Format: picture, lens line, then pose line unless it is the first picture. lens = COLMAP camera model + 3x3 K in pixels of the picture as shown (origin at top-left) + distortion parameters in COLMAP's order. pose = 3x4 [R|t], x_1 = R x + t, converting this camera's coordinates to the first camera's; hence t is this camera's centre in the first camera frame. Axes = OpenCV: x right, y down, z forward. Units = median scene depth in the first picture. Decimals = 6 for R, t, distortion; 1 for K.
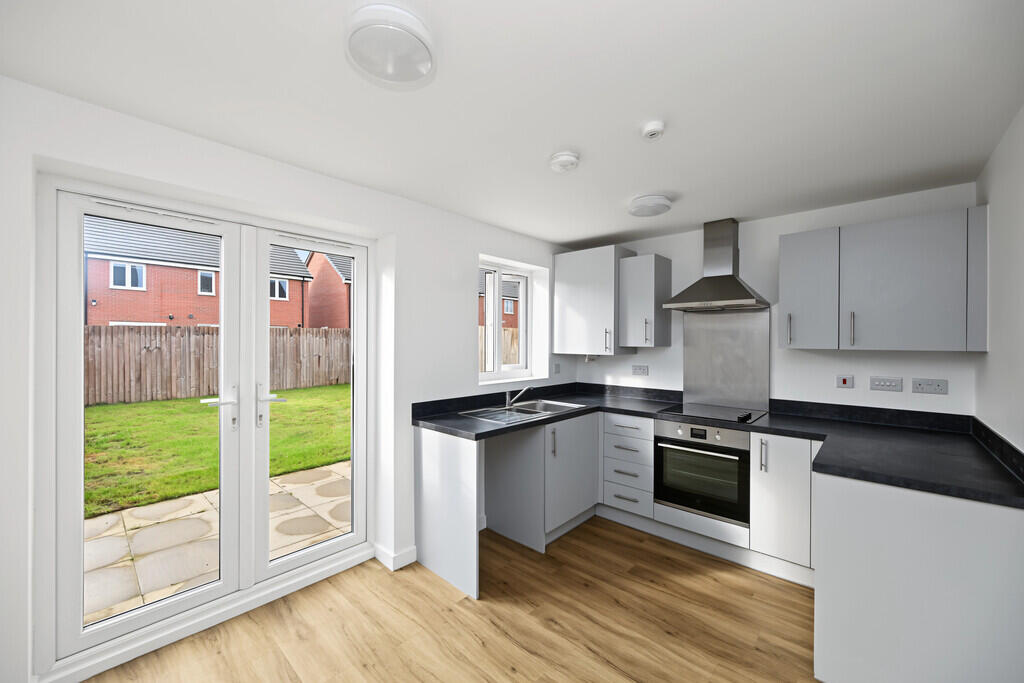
lens RADIAL K [[404.7, 0, 512.0], [0, 404.7, 341.5], [0, 0, 1]] dist [0.000126, 0.000031]
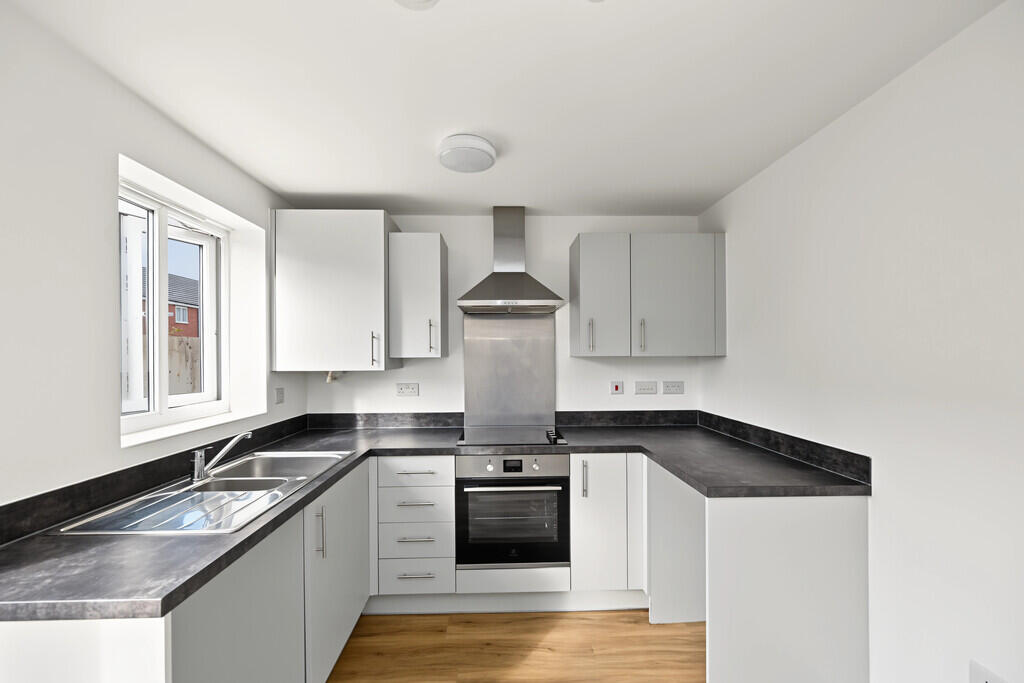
lens RADIAL K [[415.7, 0, 511.3], [0, 415.7, 353.4], [0, 0, 1]] dist [-0.000331, 0.000028]
pose [[0.720851, -0.006668, 0.693058, -0.091038], [0.009387, 0.999956, -0.000143, 0.007595], [-0.693027, 0.006609, 0.720882, 0.374560]]
